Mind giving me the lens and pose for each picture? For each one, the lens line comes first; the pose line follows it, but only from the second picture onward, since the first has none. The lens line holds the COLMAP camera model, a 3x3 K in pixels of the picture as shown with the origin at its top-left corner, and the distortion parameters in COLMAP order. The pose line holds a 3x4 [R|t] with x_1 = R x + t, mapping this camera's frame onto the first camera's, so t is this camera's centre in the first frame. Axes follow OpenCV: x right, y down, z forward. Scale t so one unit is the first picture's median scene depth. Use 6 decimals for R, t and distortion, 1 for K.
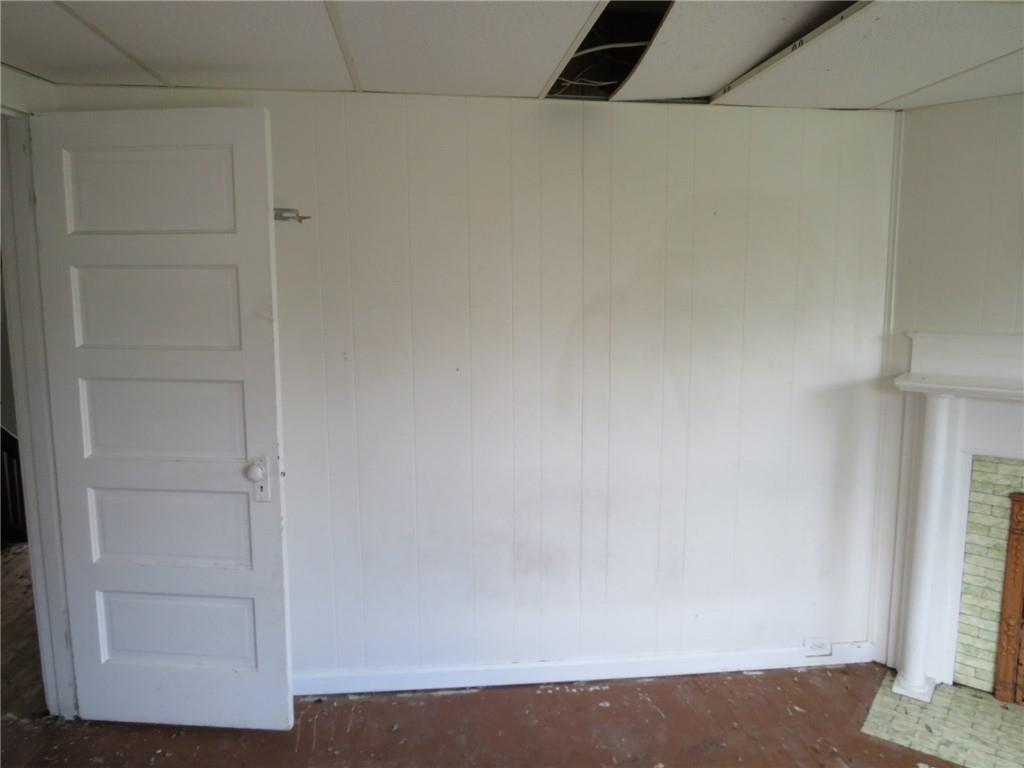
lens RADIAL K [[727.5, 0, 511.6], [0, 727.5, 382.1], [0, 0, 1]] dist [-0.022635, 0.012575]
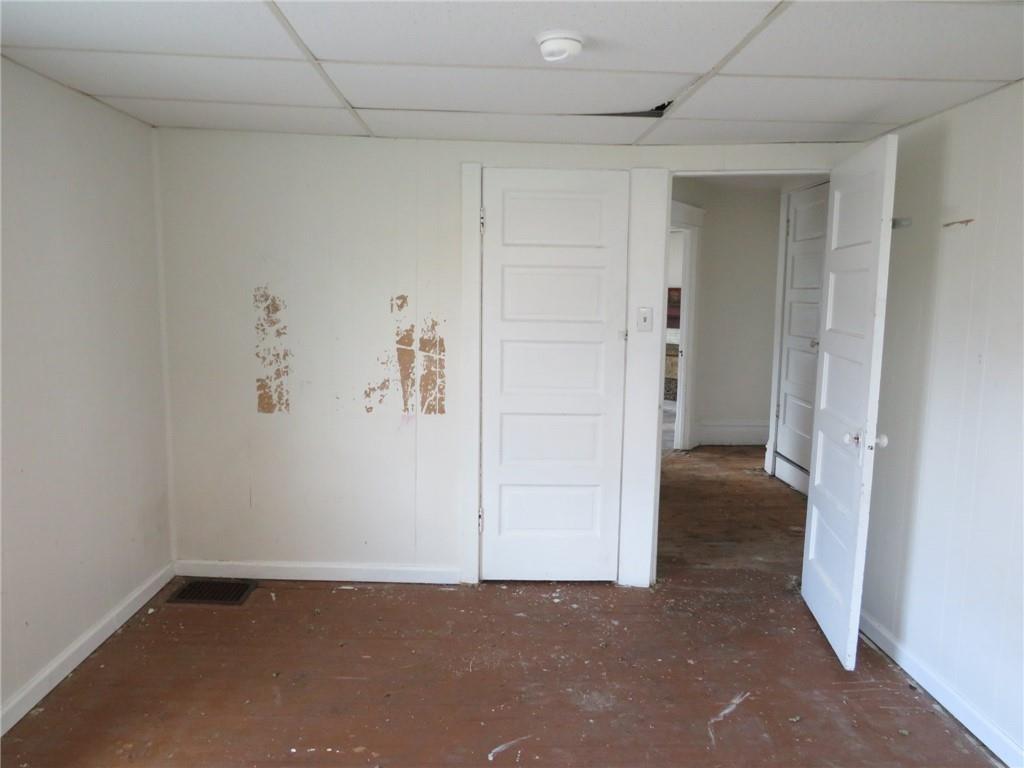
lens RADIAL K [[727.5, 0, 510.9], [0, 727.5, 385.2], [0, 0, 1]] dist [-0.022635, 0.012575]
pose [[-0.085670, 0.125306, -0.988412, 0.823276], [-0.143768, 0.980122, 0.136716, -0.045211], [0.985896, 0.153814, -0.065952, 0.480068]]
